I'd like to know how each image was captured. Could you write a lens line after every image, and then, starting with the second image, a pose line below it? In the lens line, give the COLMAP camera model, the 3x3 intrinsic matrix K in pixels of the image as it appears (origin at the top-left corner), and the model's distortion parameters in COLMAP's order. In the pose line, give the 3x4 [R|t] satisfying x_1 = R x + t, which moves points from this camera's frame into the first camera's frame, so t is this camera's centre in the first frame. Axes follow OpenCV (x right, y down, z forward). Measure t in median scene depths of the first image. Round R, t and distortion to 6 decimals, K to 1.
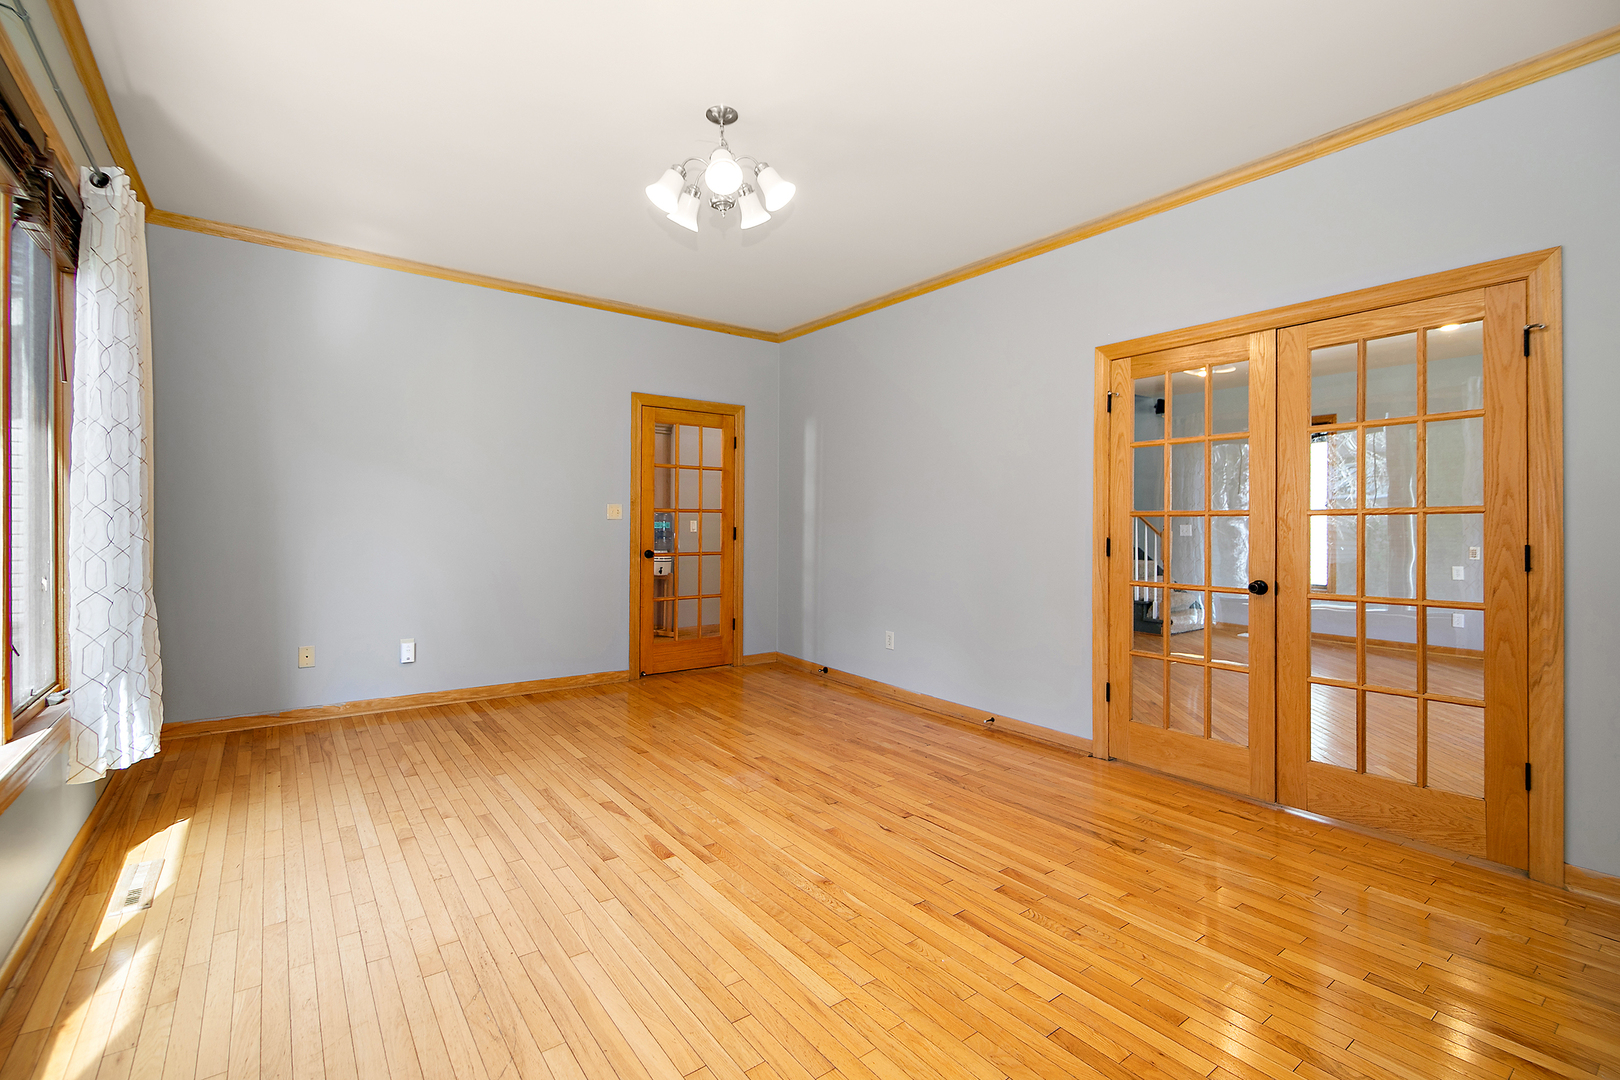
lens RADIAL K [[736.1, 0, 809.6], [0, 736.1, 526.8], [0, 0, 1]] dist [0.016967, -0.009668]
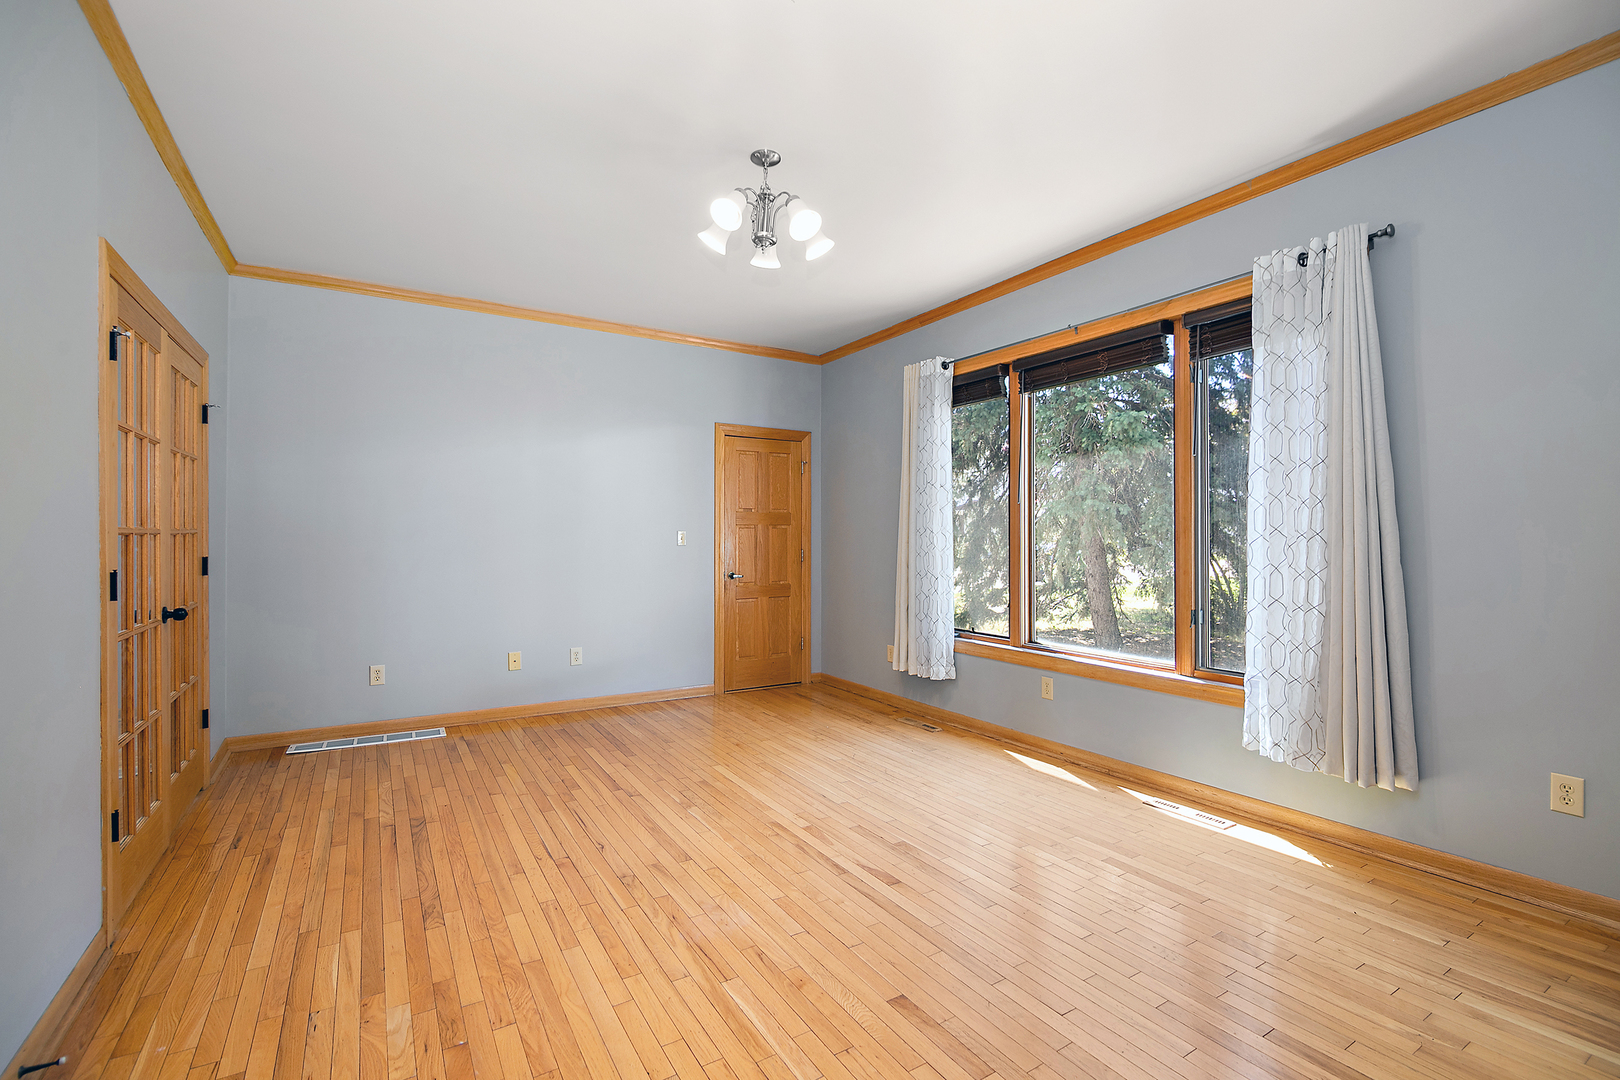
lens RADIAL K [[736.1, 0, 811.8], [0, 736.1, 530.5], [0, 0, 1]] dist [0.016967, -0.009668]
pose [[-0.995767, -0.004685, 0.091790, -0.283398], [-0.004965, 0.999984, -0.002822, -0.024497], [-0.091775, -0.003265, -0.995774, 2.026813]]
